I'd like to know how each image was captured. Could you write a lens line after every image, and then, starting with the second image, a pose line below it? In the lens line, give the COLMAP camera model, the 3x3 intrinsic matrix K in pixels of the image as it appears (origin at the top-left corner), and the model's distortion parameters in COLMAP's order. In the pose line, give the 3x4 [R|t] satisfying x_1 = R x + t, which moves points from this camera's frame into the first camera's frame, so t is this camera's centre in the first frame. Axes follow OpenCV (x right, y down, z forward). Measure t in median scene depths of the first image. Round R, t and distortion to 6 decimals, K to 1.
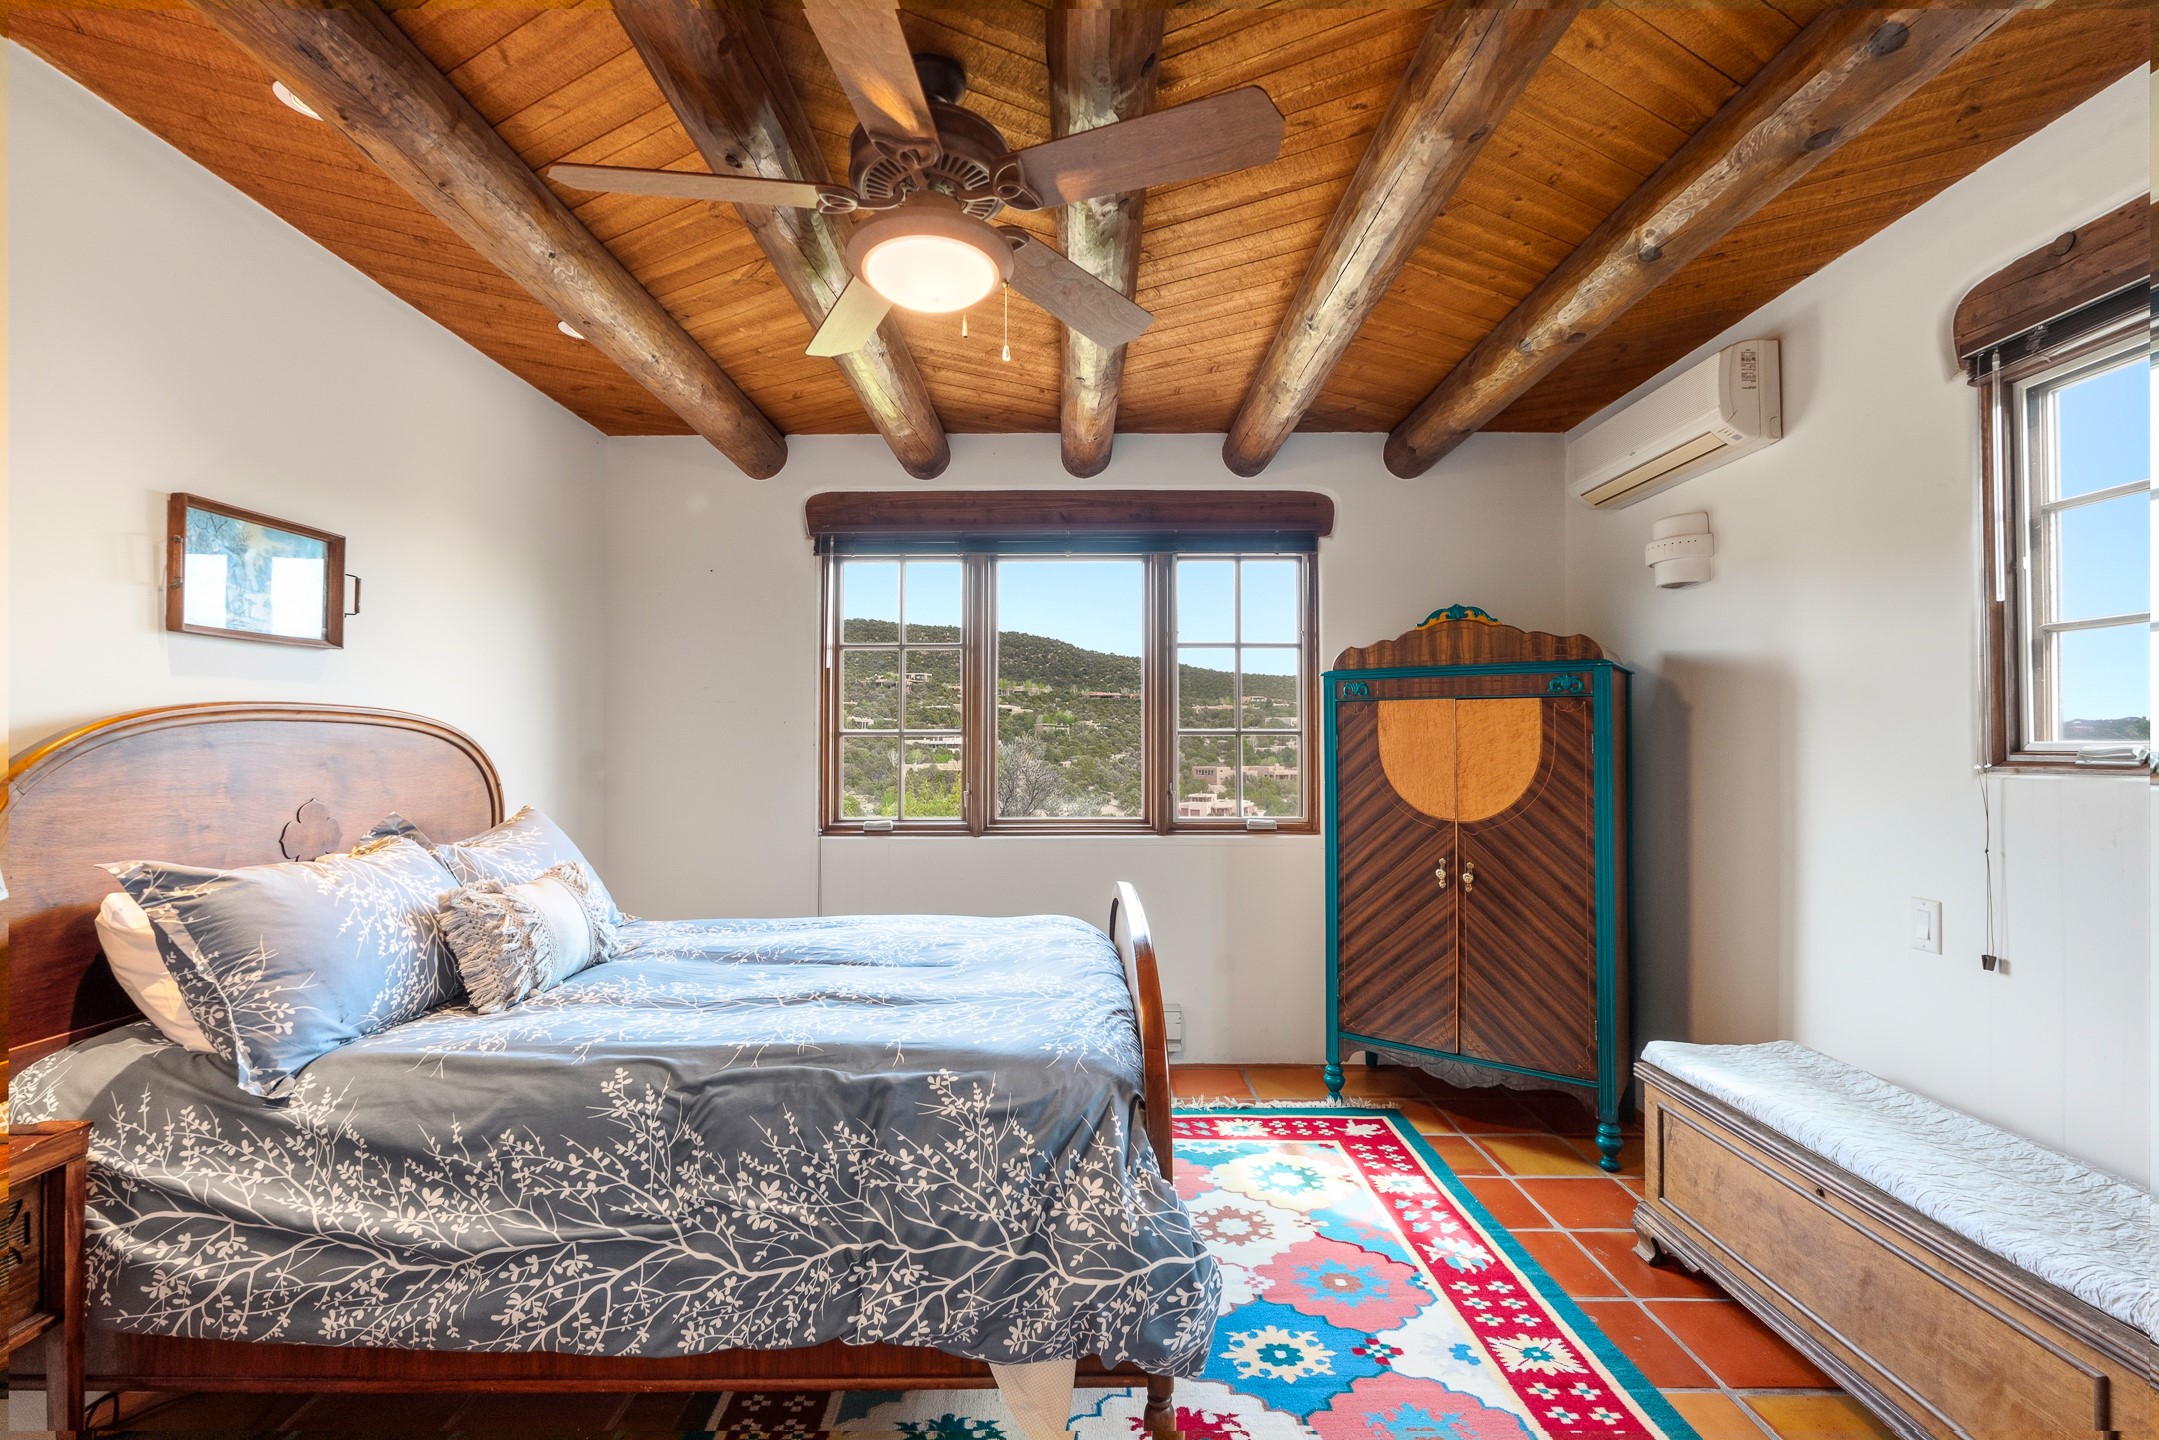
lens RADIAL K [[949.1, 0, 1068.7], [0, 949.1, 720.6], [0, 0, 1]] dist [-0.000739, -0.001929]
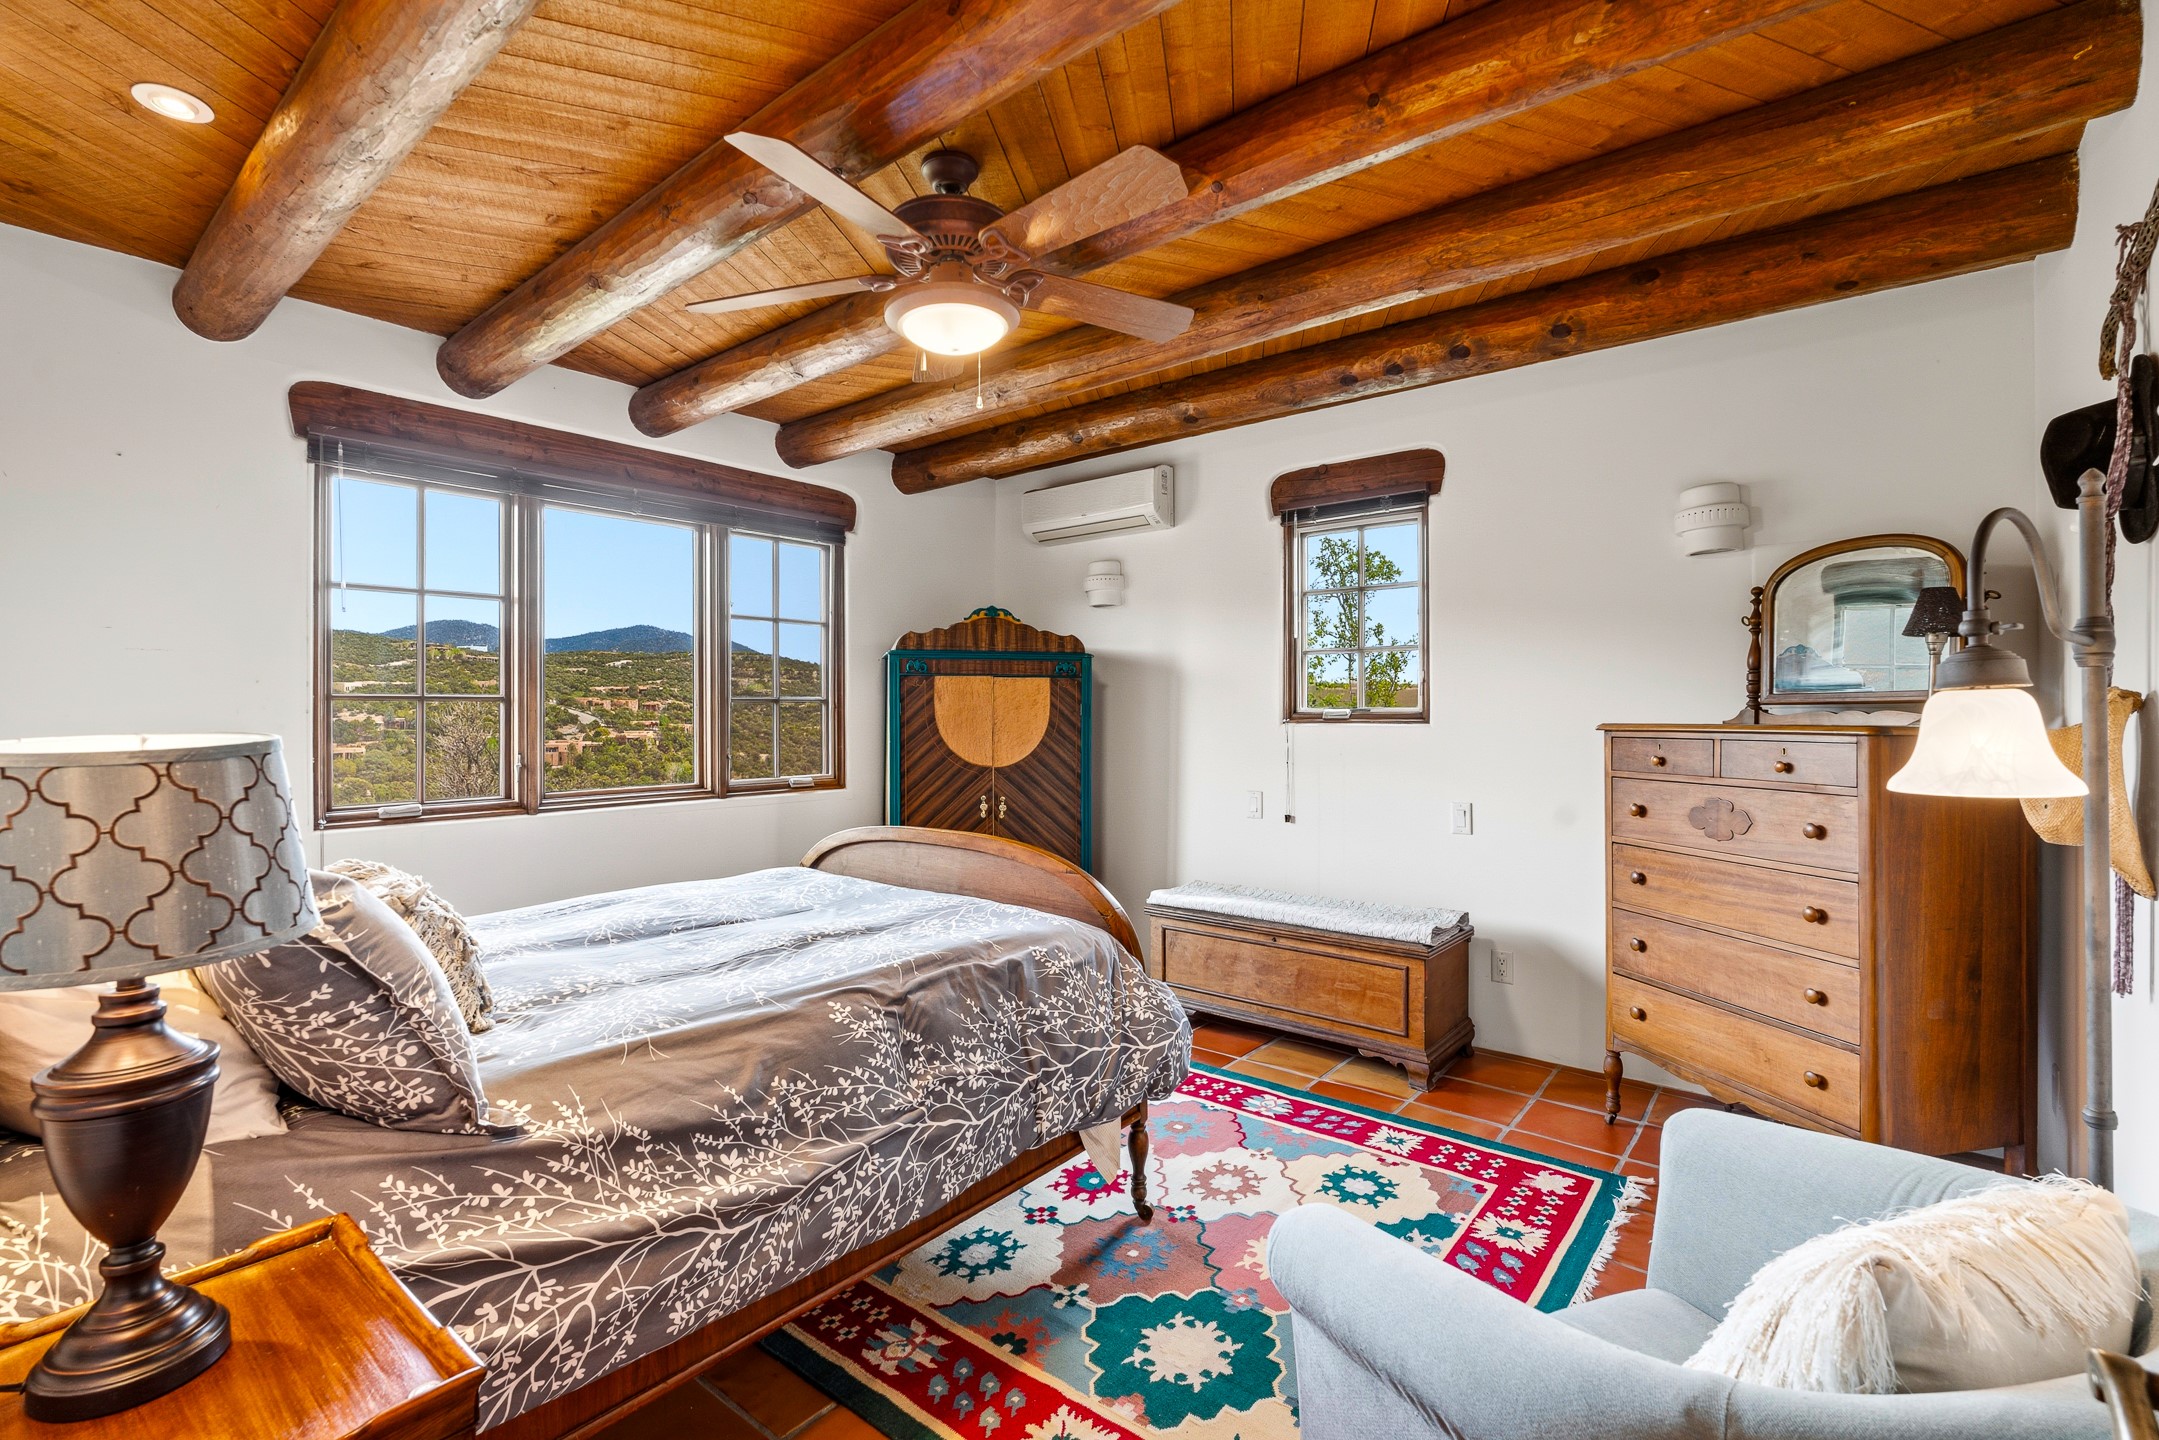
lens RADIAL K [[949.1, 0, 1079.5], [0, 949.1, 720.4], [0, 0, 1]] dist [-0.000739, -0.001929]
pose [[0.638560, -0.007525, 0.769535, -1.175591], [-0.014287, 0.999664, 0.021631, 0.018482], [-0.769439, -0.024807, 0.638238, 0.100843]]
